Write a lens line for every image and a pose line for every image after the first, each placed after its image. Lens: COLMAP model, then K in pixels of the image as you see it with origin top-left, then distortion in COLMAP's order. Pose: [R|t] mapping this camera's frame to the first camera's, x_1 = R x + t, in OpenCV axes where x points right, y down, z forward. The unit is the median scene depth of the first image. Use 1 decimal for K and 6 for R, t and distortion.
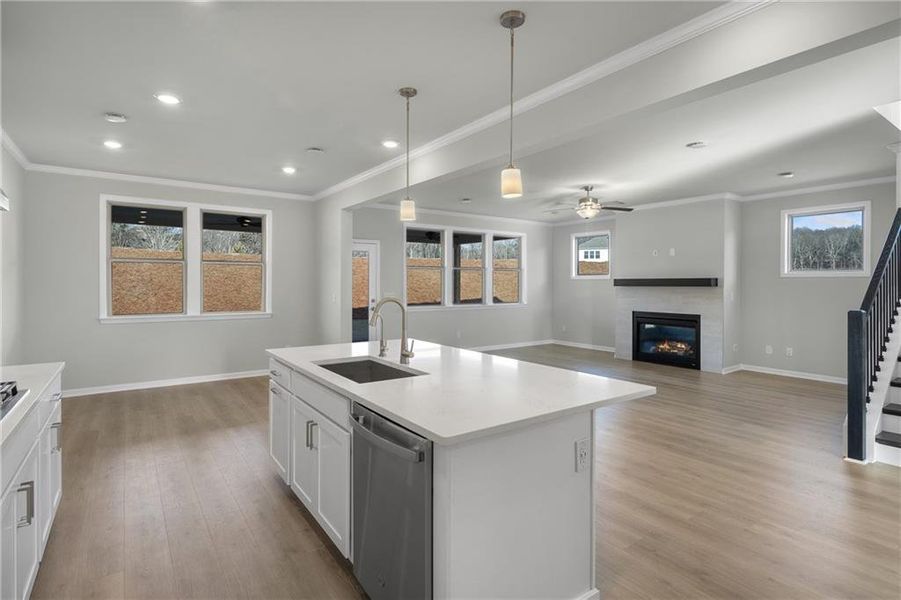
lens RADIAL K [[447.6, 0, 435.2], [0, 447.6, 282.2], [0, 0, 1]] dist [0.000372, -0.000204]
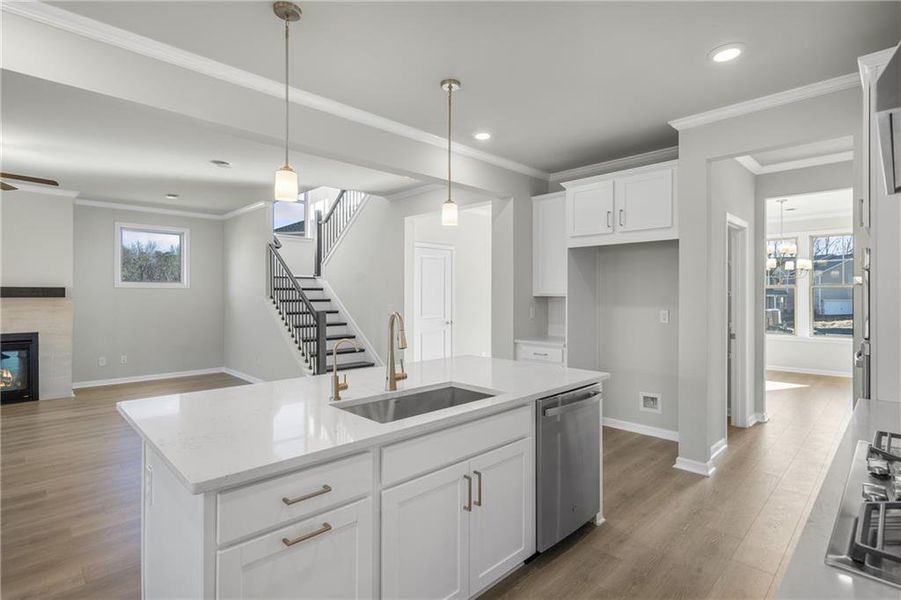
lens RADIAL K [[447.6, 0, 455.7], [0, 447.6, 295.9], [0, 0, 1]] dist [0.000372, -0.000204]
pose [[-0.180076, -0.007542, 0.983624, -0.366113], [-0.008155, 0.999948, 0.006174, -0.004465], [-0.983619, -0.006910, -0.180128, 0.425526]]
